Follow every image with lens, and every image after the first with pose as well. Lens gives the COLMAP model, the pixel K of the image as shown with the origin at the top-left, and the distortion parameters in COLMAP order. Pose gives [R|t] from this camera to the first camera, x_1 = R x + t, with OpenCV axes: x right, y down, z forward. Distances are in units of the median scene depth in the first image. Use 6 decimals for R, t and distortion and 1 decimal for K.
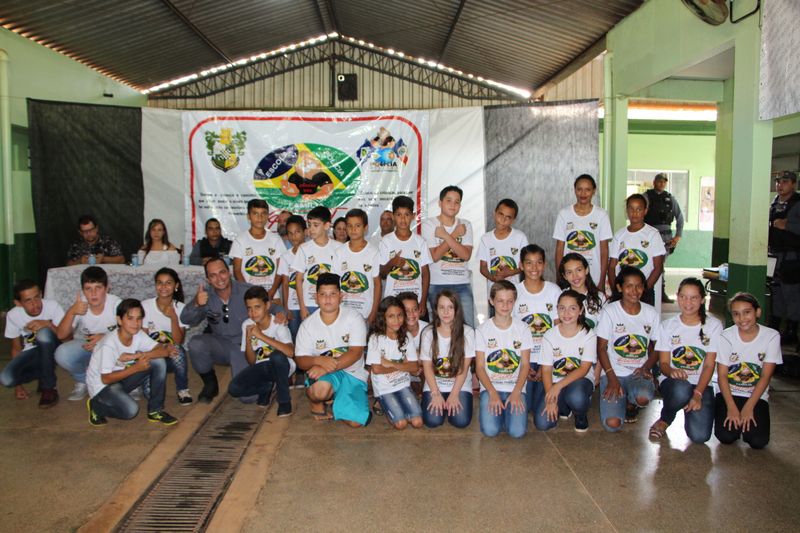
lens RADIAL K [[657.7, 0, 389.0], [0, 657.7, 267.1], [0, 0, 1]] dist [-0.204226, 0.176519]
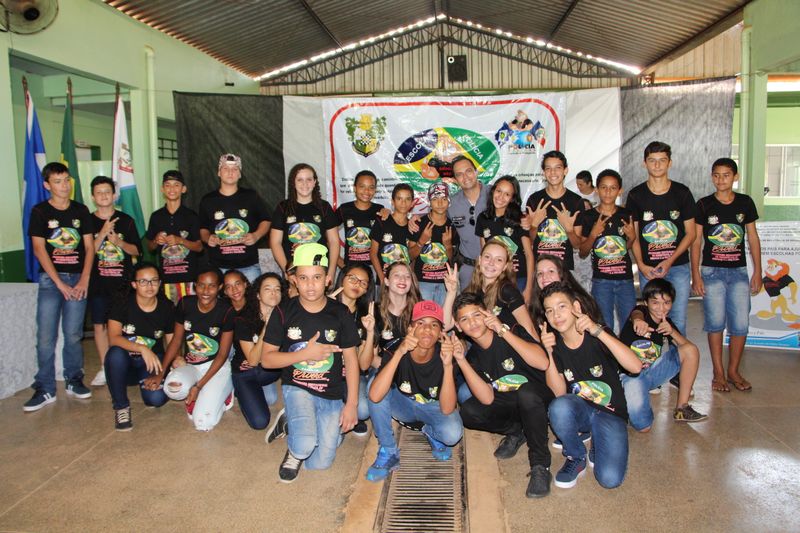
lens RADIAL K [[657.7, 0, 389.0], [0, 657.7, 267.1], [0, 0, 1]] dist [-0.204226, 0.176519]
pose [[0.993881, -0.010820, -0.109925, -0.104013], [0.014432, 0.999380, 0.032116, -0.005321], [0.109509, -0.033505, 0.993421, -0.030333]]
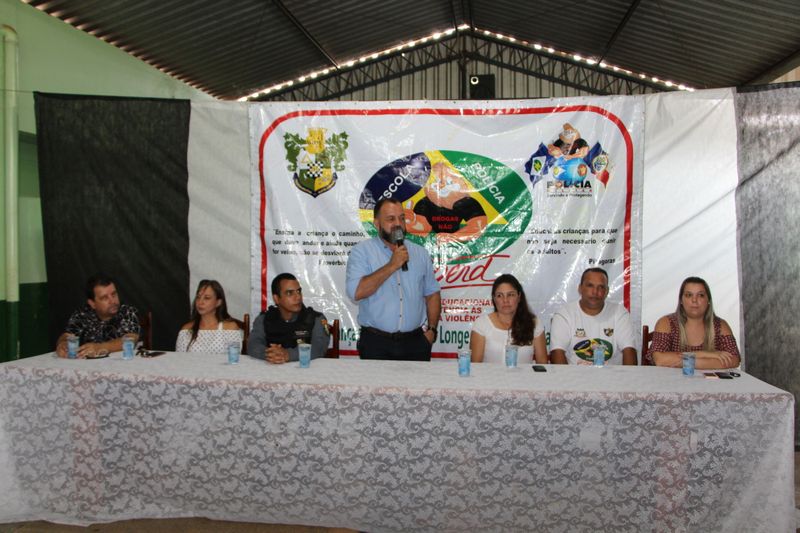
lens RADIAL K [[657.7, 0, 389.0], [0, 657.7, 267.1], [0, 0, 1]] dist [-0.204226, 0.176519]
pose [[0.985931, 0.008305, -0.166944, -0.072619], [-0.016692, 0.998664, -0.048897, -0.047711], [0.166315, 0.050996, 0.984753, 0.380429]]
